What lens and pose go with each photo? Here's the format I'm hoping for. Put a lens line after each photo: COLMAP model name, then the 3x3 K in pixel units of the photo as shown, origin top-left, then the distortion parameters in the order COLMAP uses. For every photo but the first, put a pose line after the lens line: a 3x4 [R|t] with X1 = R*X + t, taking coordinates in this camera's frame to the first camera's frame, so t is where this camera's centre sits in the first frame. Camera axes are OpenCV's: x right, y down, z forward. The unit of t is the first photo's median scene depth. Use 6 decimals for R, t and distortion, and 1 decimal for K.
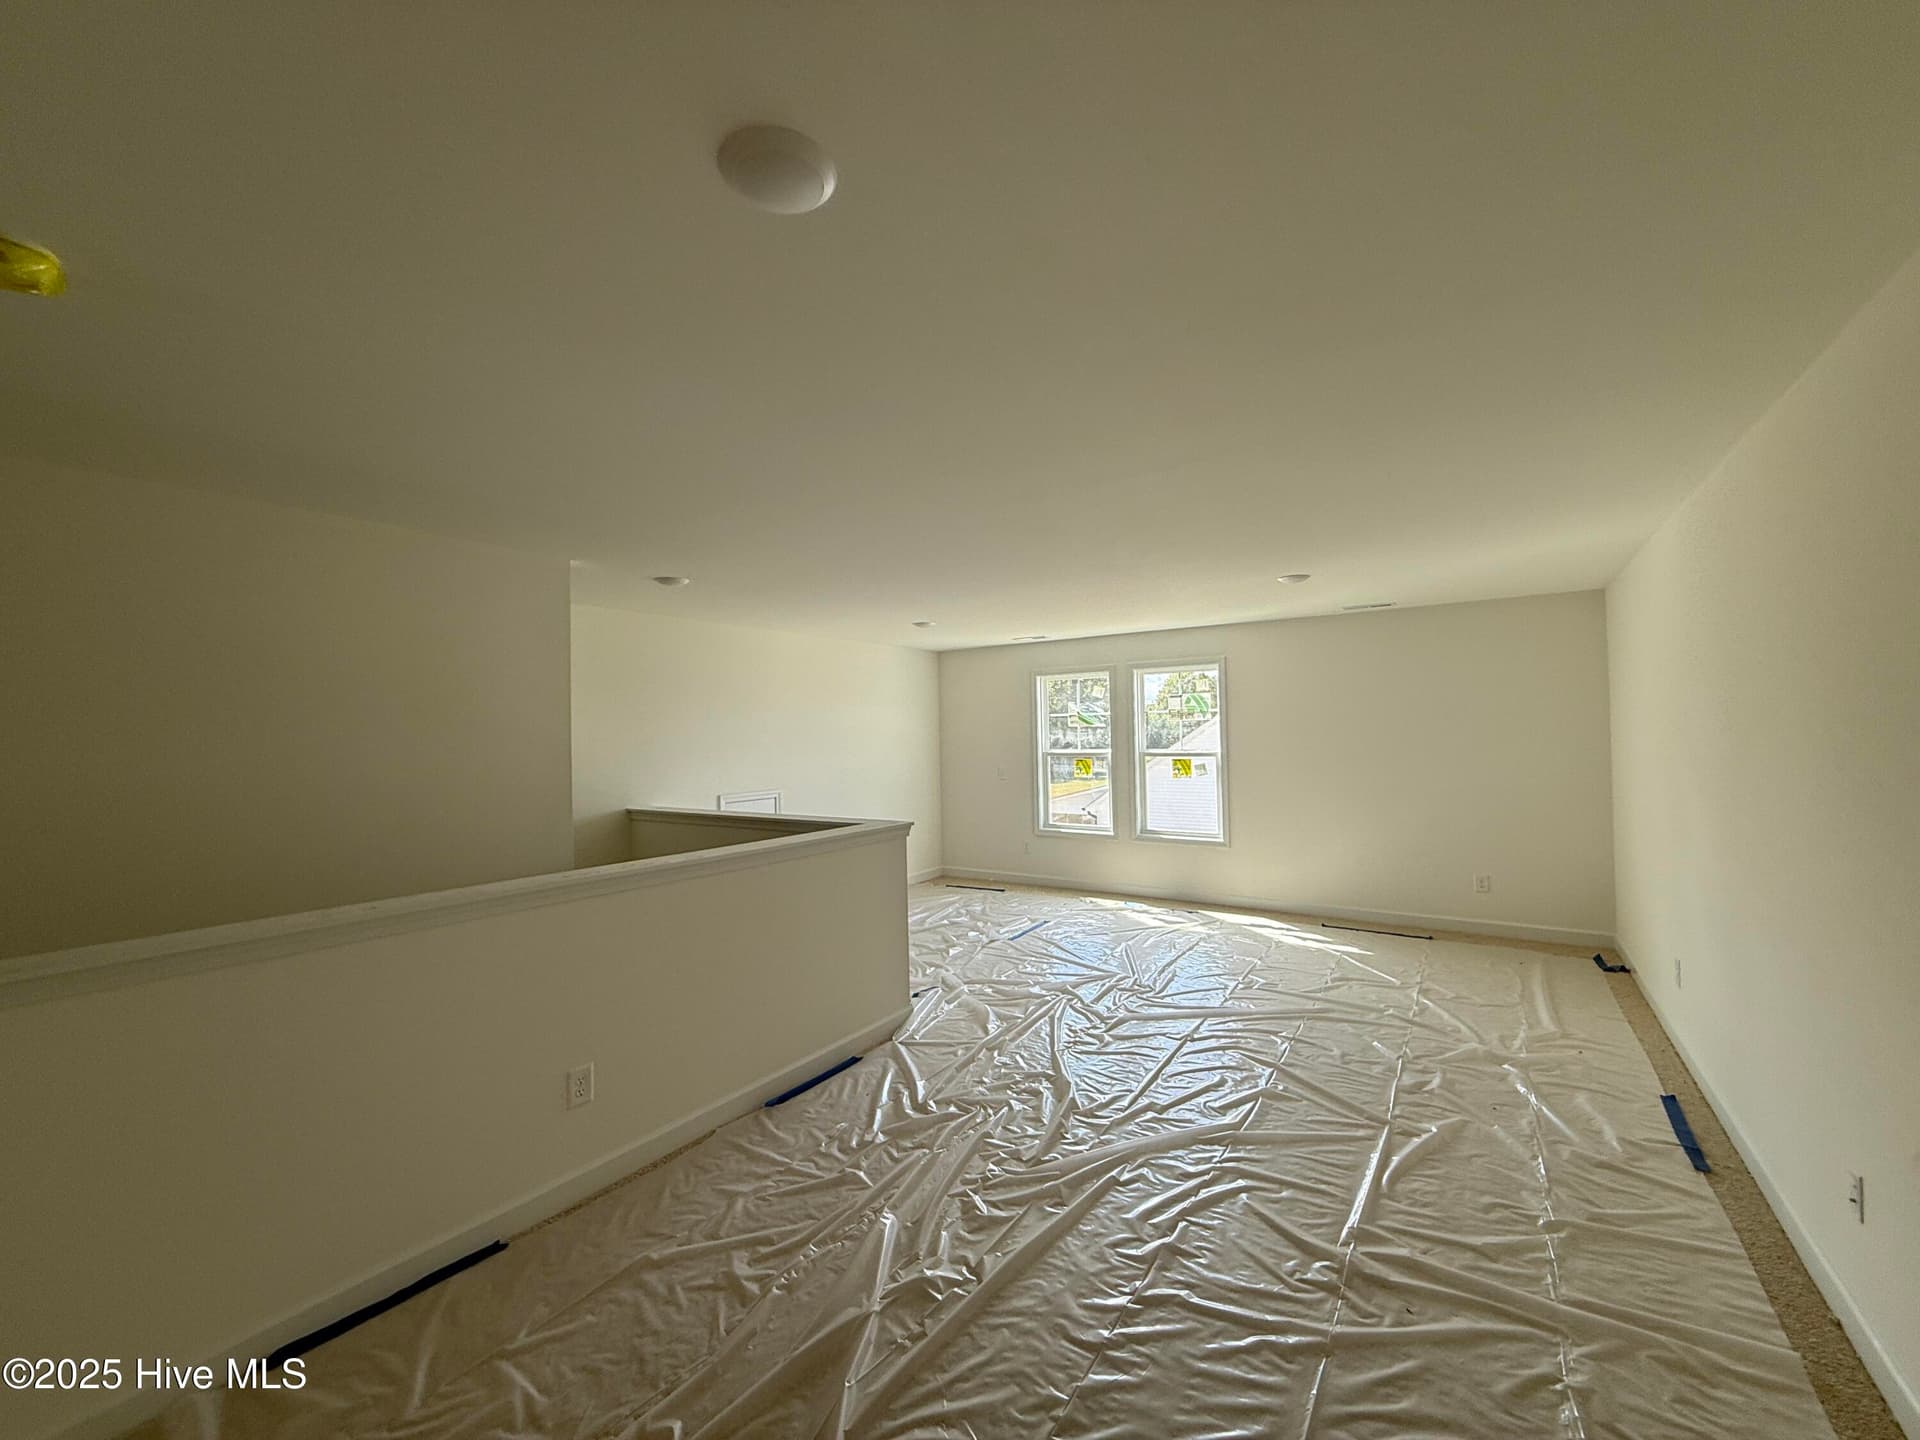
lens RADIAL K [[769.4, 0, 957.9], [0, 769.4, 717.5], [0, 0, 1]] dist [0.001300, -0.000513]
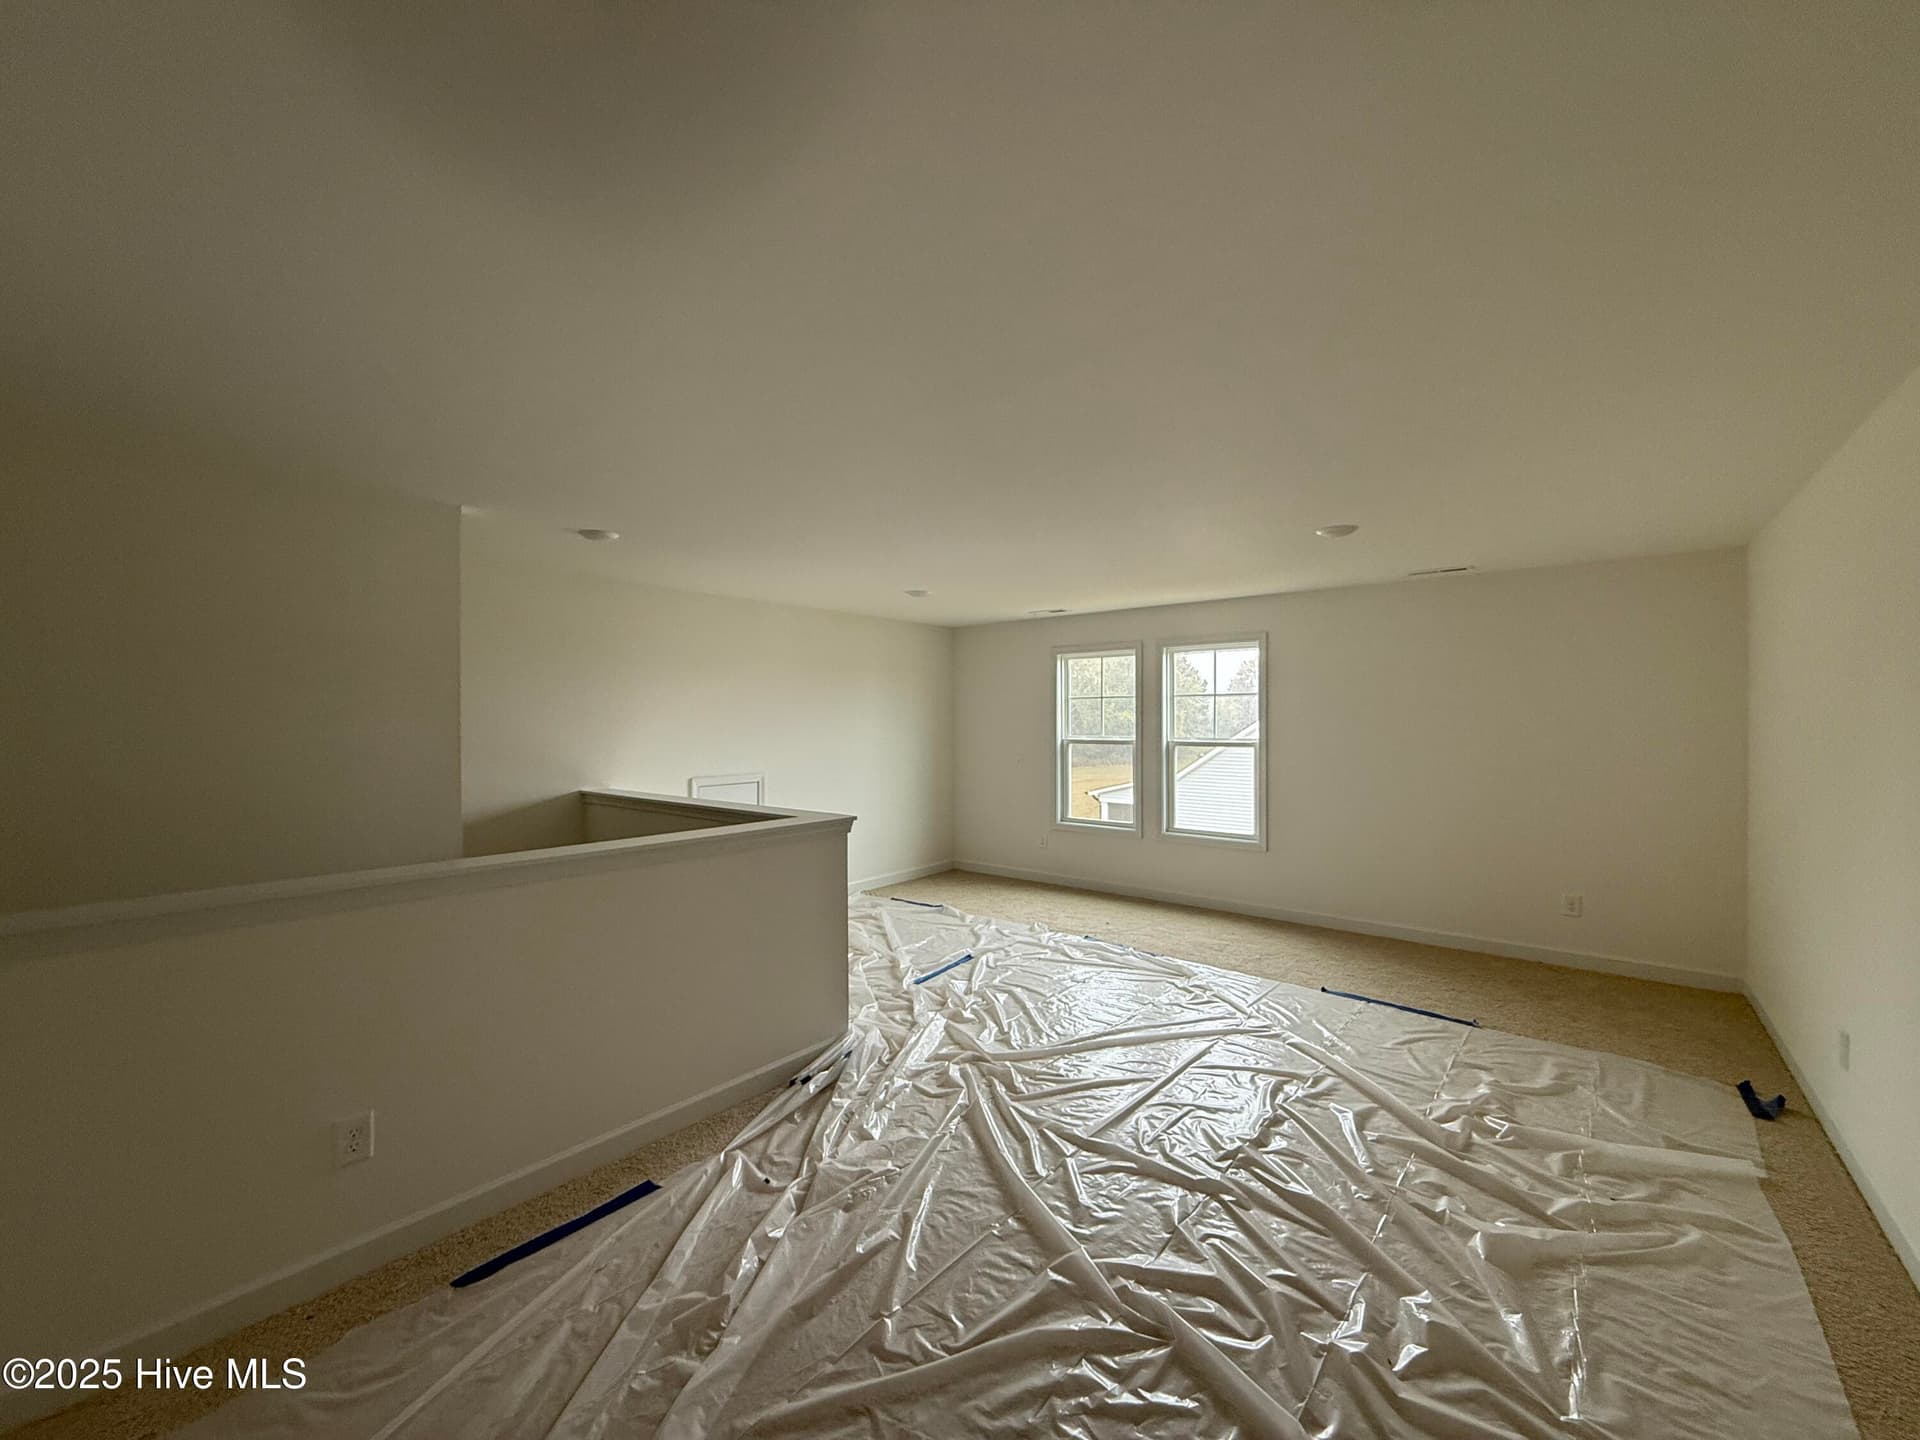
lens RADIAL K [[752.6, 0, 955.0], [0, 752.6, 717.2], [0, 0, 1]] dist [-0.001187, -0.000224]
pose [[0.994807, 0.021827, -0.099414, 0.105383], [-0.019117, 0.999421, 0.028137, -0.000207], [0.099970, -0.026090, 0.994648, 0.145309]]
